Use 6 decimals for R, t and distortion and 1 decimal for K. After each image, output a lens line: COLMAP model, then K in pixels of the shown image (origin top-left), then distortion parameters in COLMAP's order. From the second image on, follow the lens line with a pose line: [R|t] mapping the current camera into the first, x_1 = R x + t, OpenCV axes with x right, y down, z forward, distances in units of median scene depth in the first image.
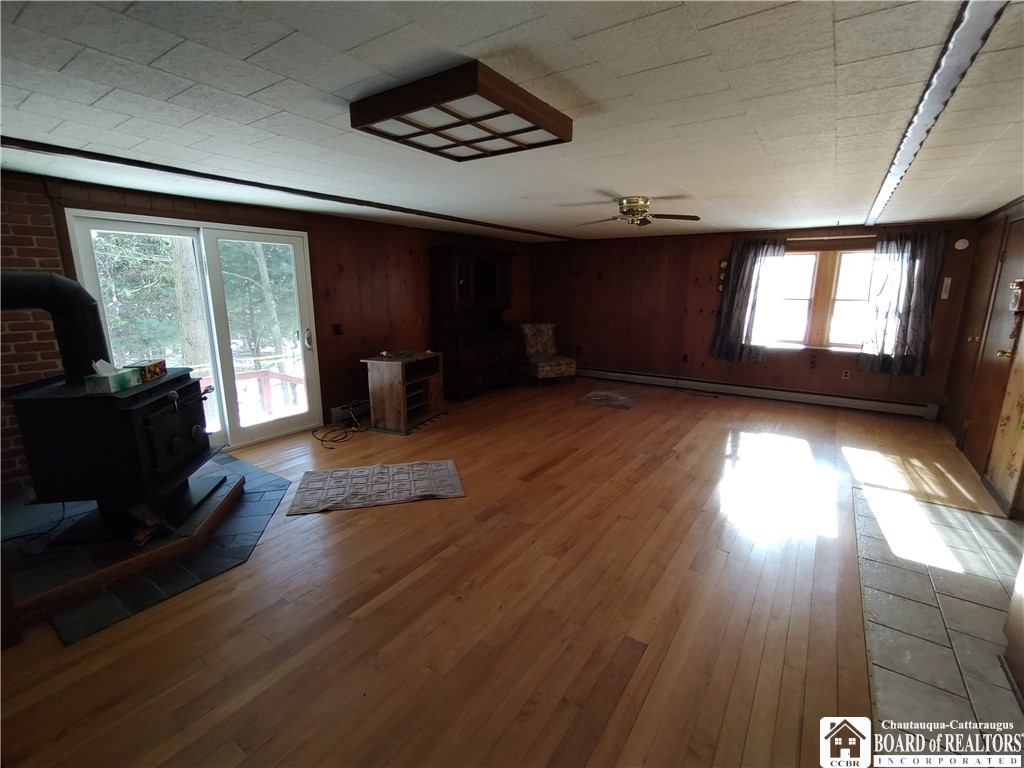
lens RADIAL K [[462.6, 0, 514.0], [0, 462.6, 383.2], [0, 0, 1]] dist [-0.003597, 0.000710]
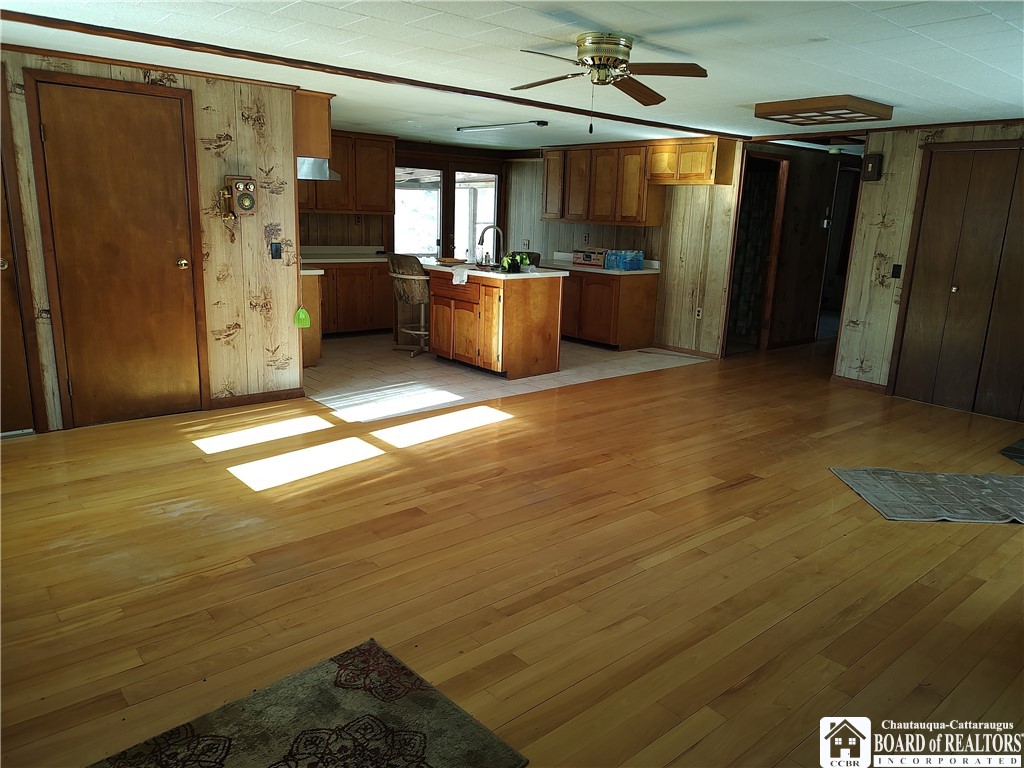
lens RADIAL K [[726.0, 0, 516.3], [0, 726.0, 379.0], [0, 0, 1]] dist [0.037258, -0.031201]
pose [[-0.967856, -0.092806, 0.233756, 0.134440], [0.015928, 0.904944, 0.425232, -0.434635], [-0.251000, 0.415287, -0.874377, 2.096855]]
